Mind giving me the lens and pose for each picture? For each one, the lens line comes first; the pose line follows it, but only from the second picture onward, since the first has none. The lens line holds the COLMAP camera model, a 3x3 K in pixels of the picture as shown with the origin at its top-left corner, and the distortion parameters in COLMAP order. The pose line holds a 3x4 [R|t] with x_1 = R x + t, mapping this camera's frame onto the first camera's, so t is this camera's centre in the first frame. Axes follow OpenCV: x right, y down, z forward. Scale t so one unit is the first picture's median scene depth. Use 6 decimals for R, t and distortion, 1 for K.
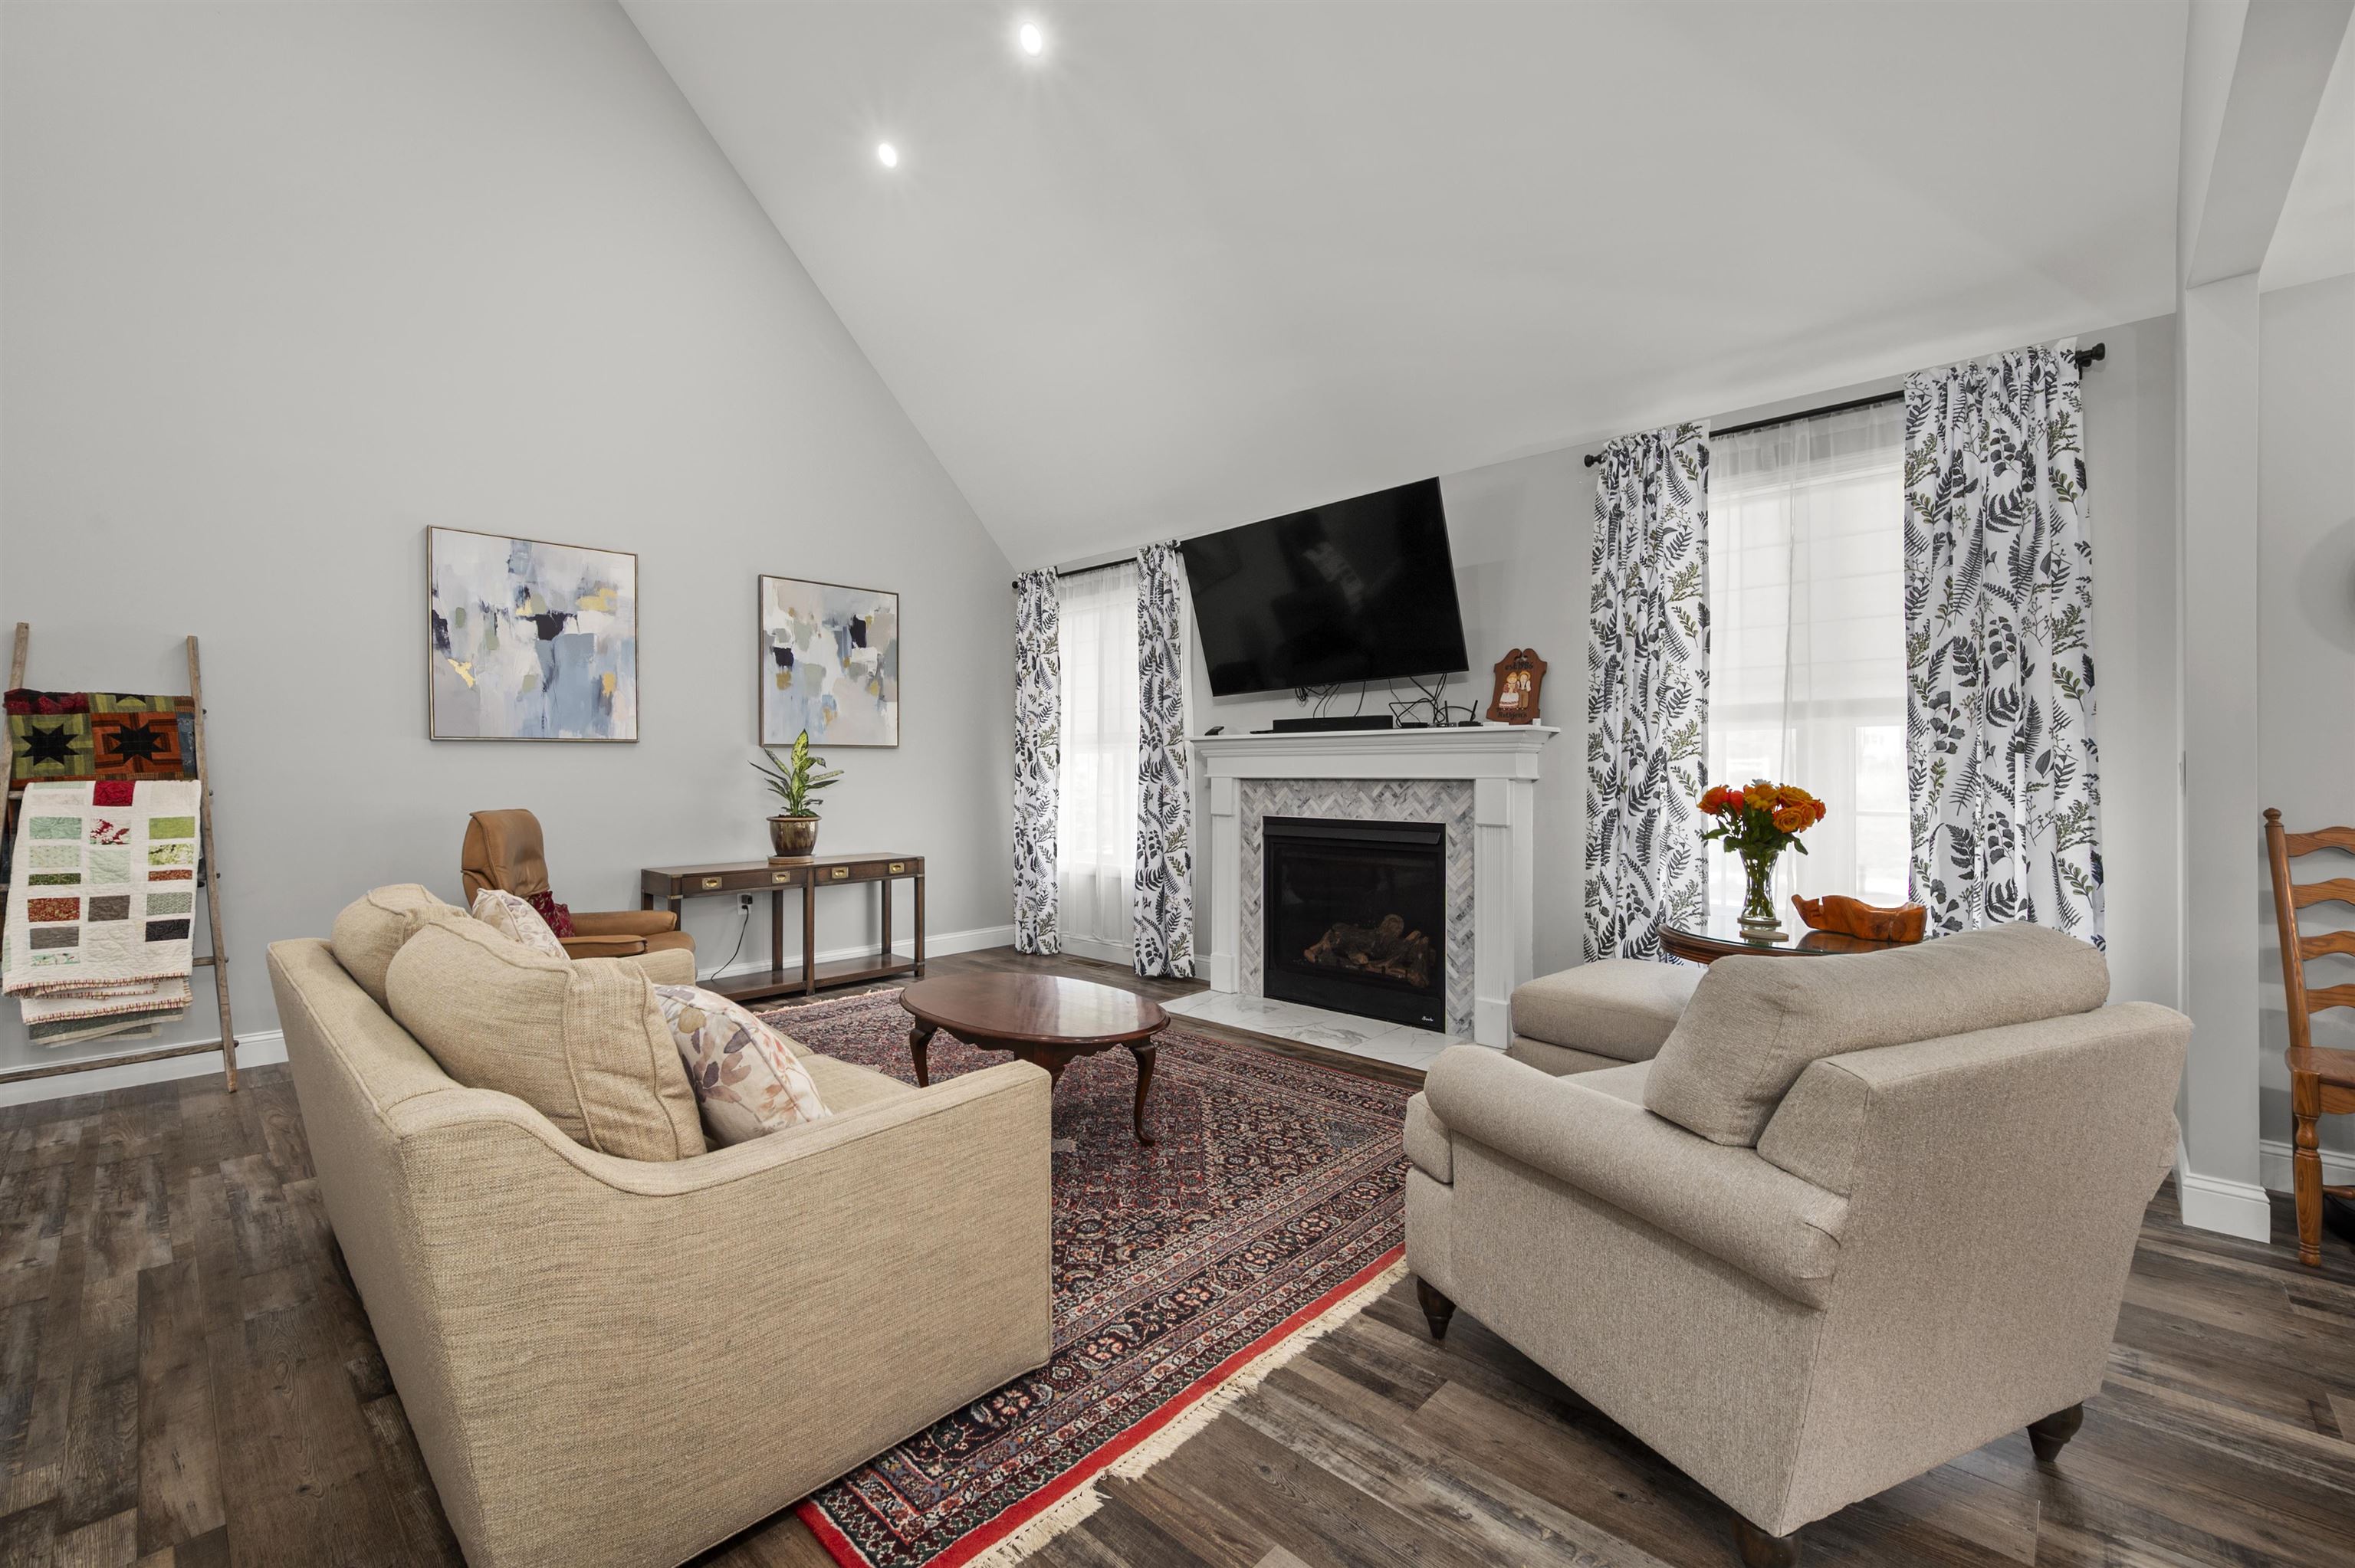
lens RADIAL K [[962.0, 0, 1173.3], [0, 962.0, 771.9], [0, 0, 1]] dist [-0.003217, -0.000183]
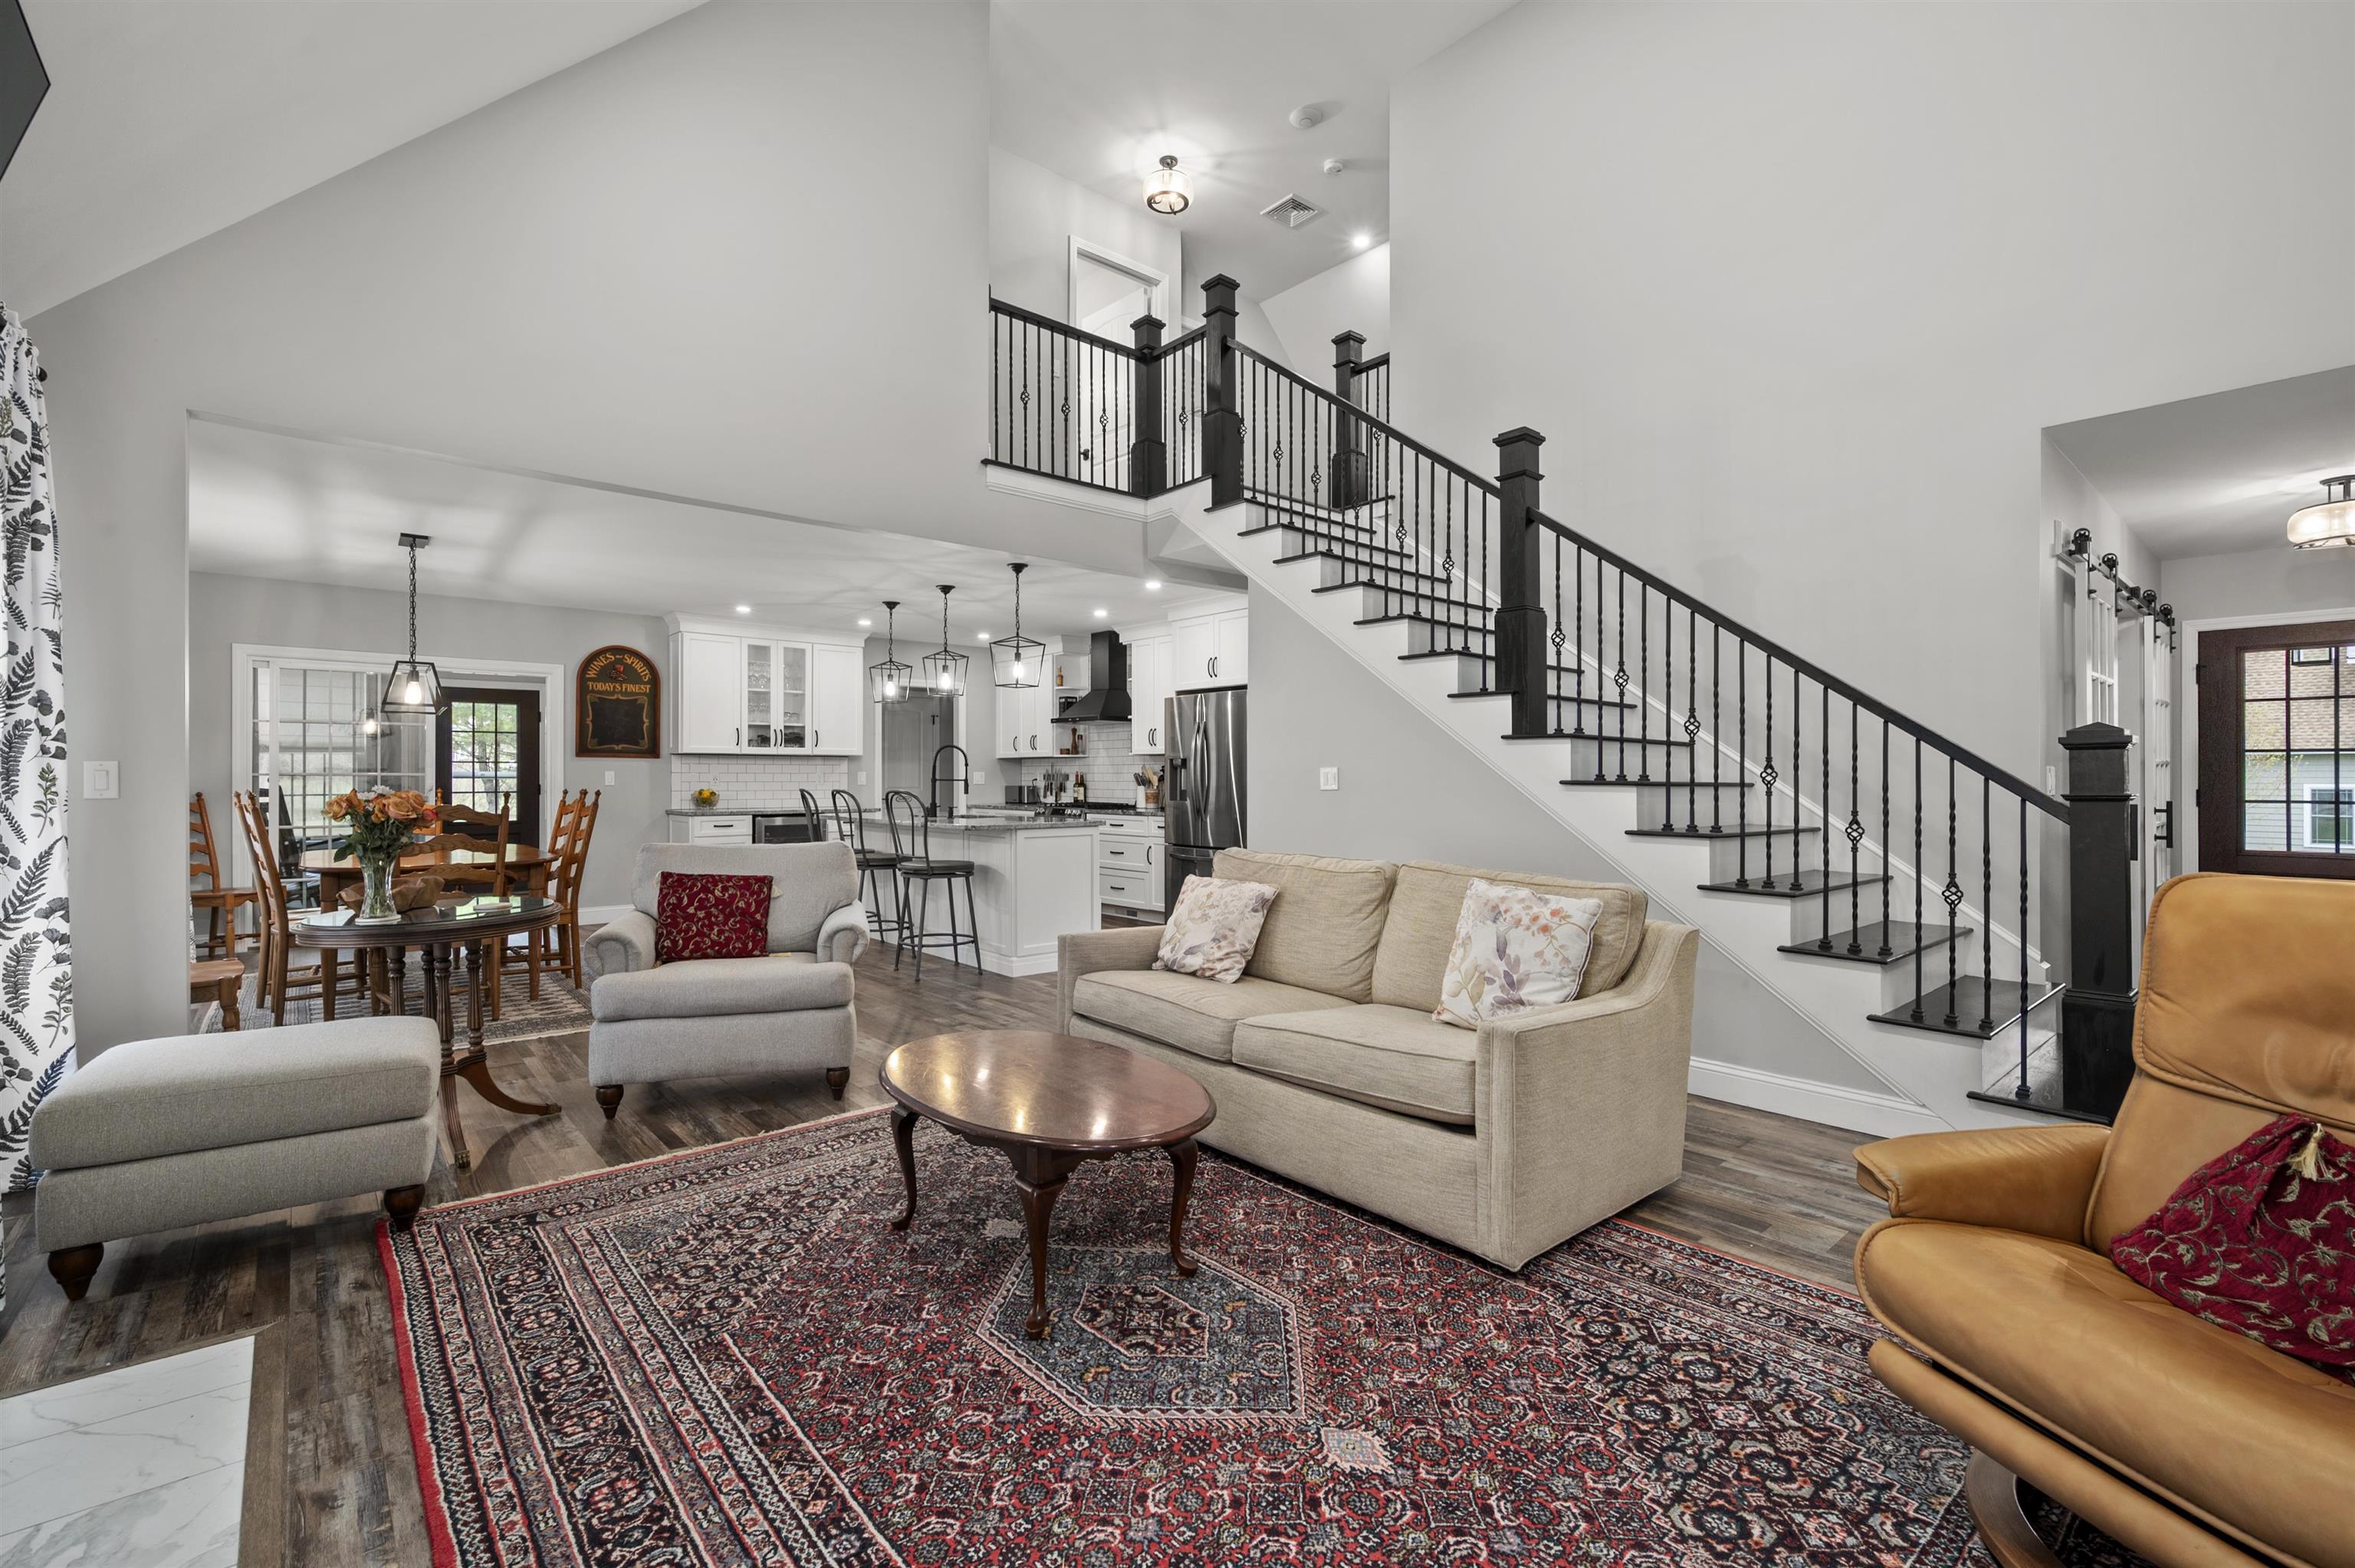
lens RADIAL K [[1027.9, 0, 1174.9], [0, 1027.9, 776.5], [0, 0, 1]] dist [-0.003122, 0.000915]
pose [[-0.994443, 0.000358, 0.105280, -0.243893], [0.000226, 0.999999, -0.001260, -0.000686], [-0.105281, -0.001229, -0.994442, 1.273473]]
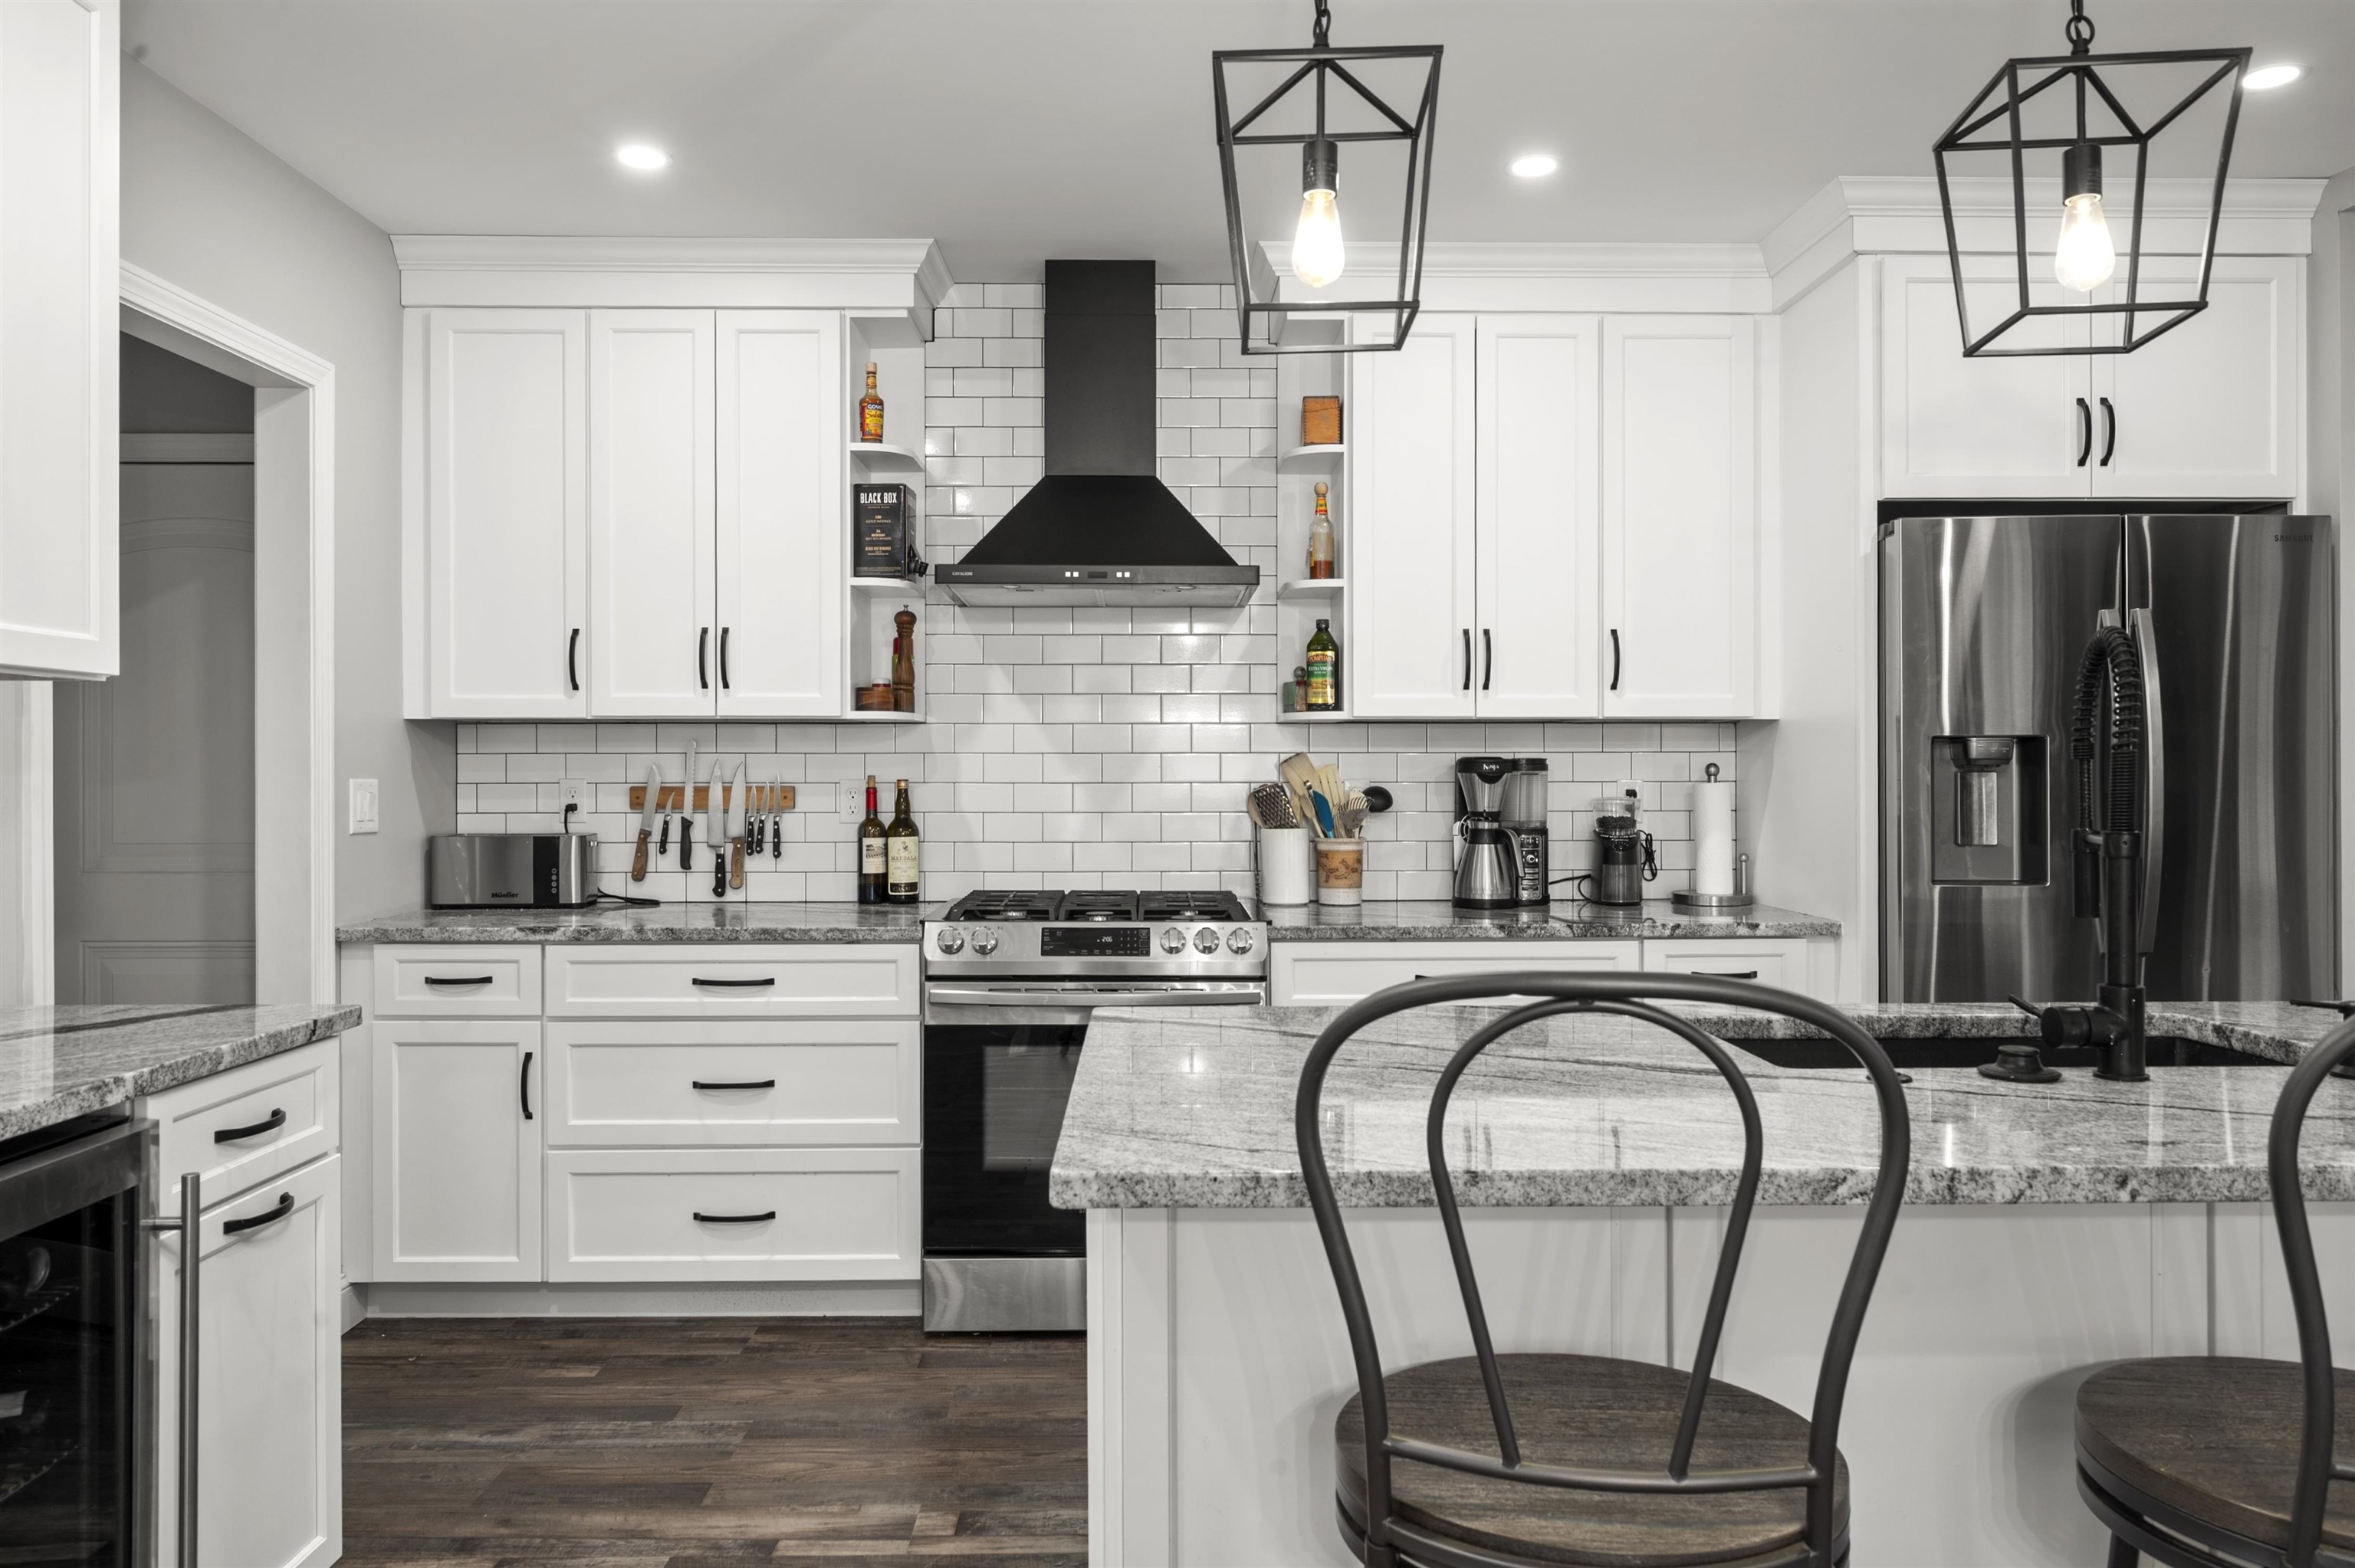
lens RADIAL K [[1625.7, 0, 1167.2], [0, 1625.7, 781.0], [0, 0, 1]] dist [-0.005312, -0.002340]
pose [[-0.720068, 0.003824, -0.693893, 0.732830], [0.002676, 0.999993, 0.002733, -0.013868], [0.693899, 0.000111, -0.720073, -0.140532]]
